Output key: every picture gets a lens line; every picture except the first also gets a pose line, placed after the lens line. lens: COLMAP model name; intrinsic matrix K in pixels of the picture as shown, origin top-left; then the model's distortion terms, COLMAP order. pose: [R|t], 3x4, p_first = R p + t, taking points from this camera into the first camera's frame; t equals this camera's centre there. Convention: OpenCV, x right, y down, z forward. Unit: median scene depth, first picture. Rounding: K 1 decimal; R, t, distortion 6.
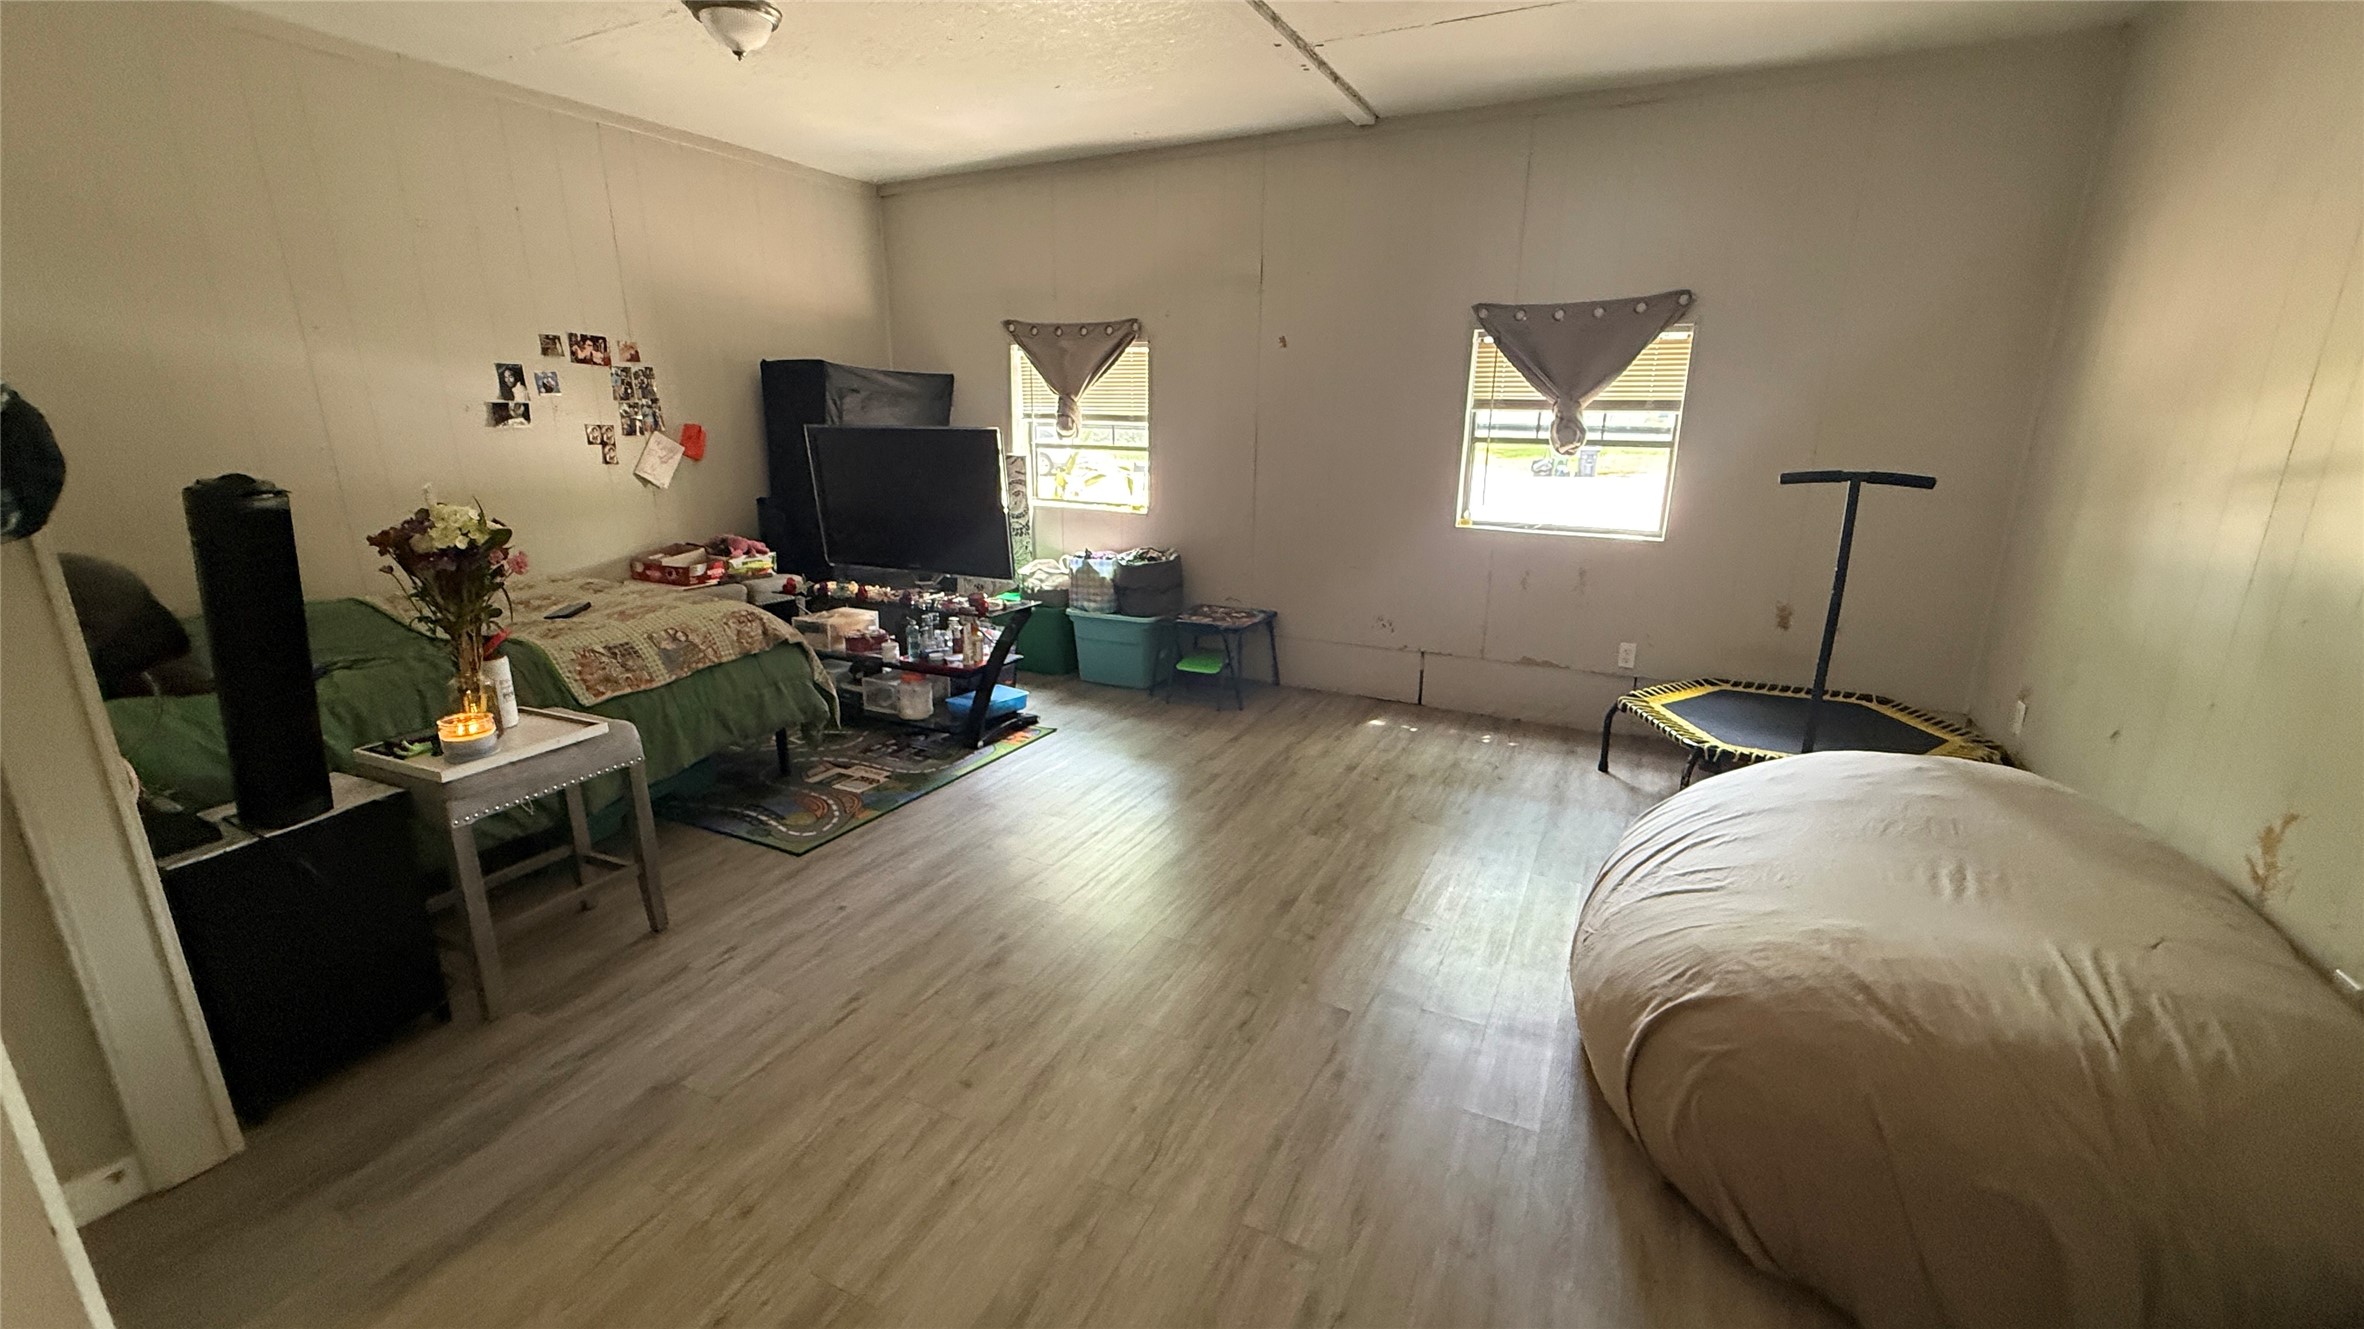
lens RADIAL K [[942.1, 0, 1176.8], [0, 942.1, 667.3], [0, 0, 1]] dist [0.000897, 0.000253]
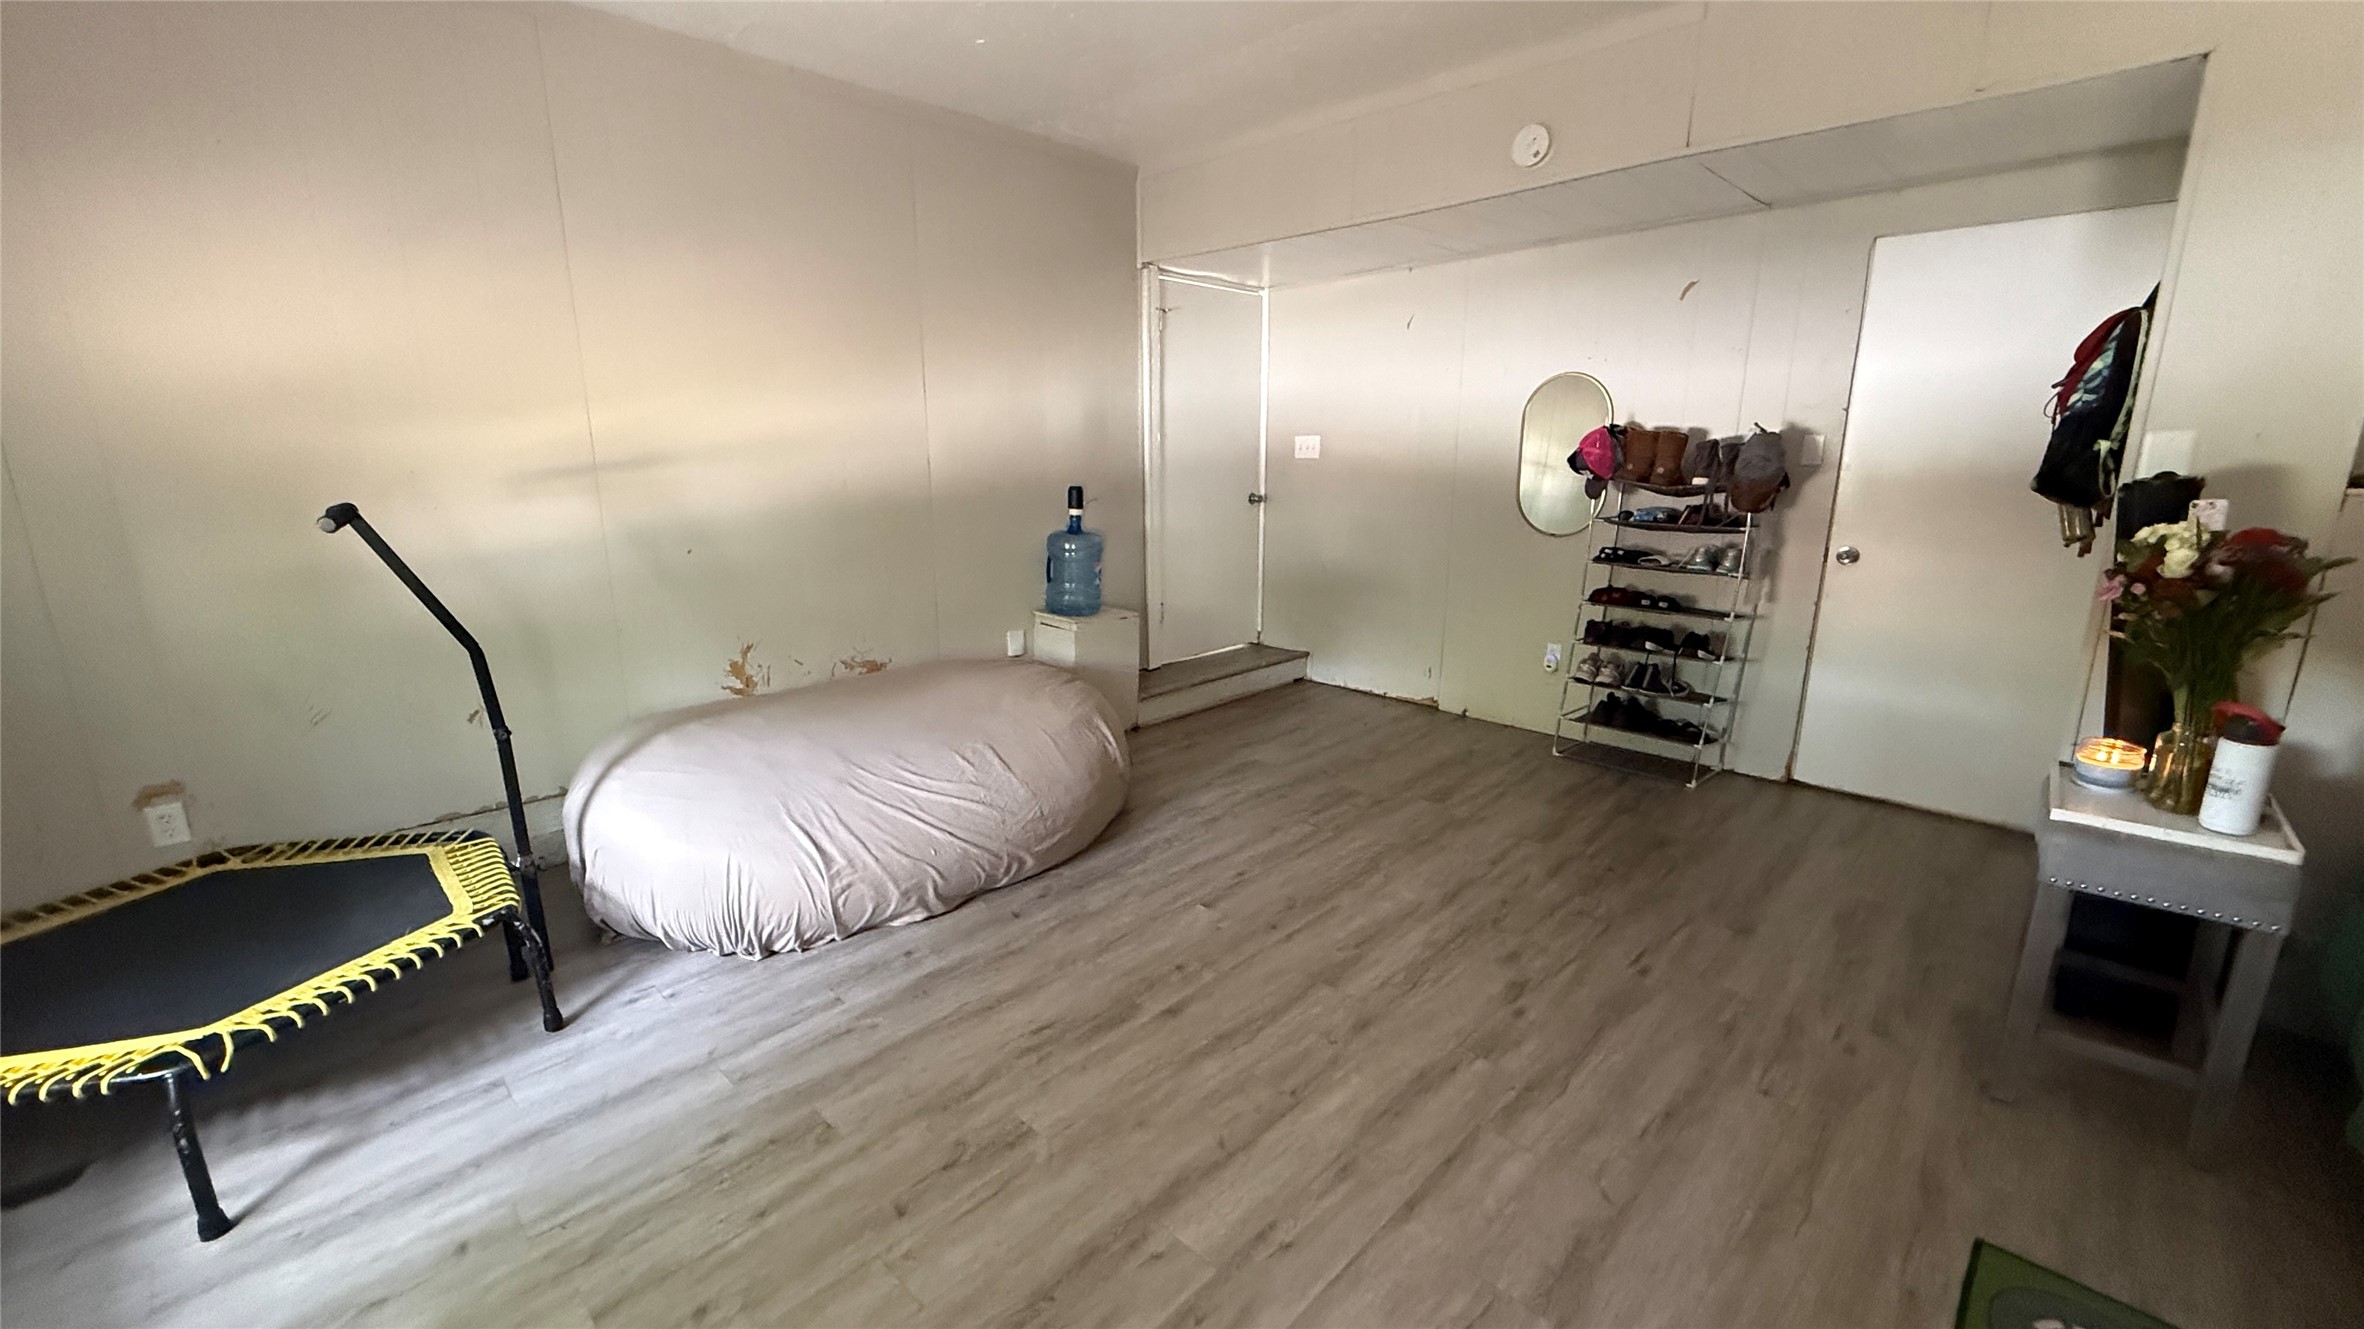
lens RADIAL K [[942.1, 0, 1176.8], [0, 942.1, 667.3], [0, 0, 1]] dist [0.000897, 0.000253]
pose [[-0.949001, -0.072032, 0.306935, -0.086484], [0.084633, 0.879611, 0.468104, -0.292308], [-0.303702, 0.470207, -0.828655, 1.117234]]
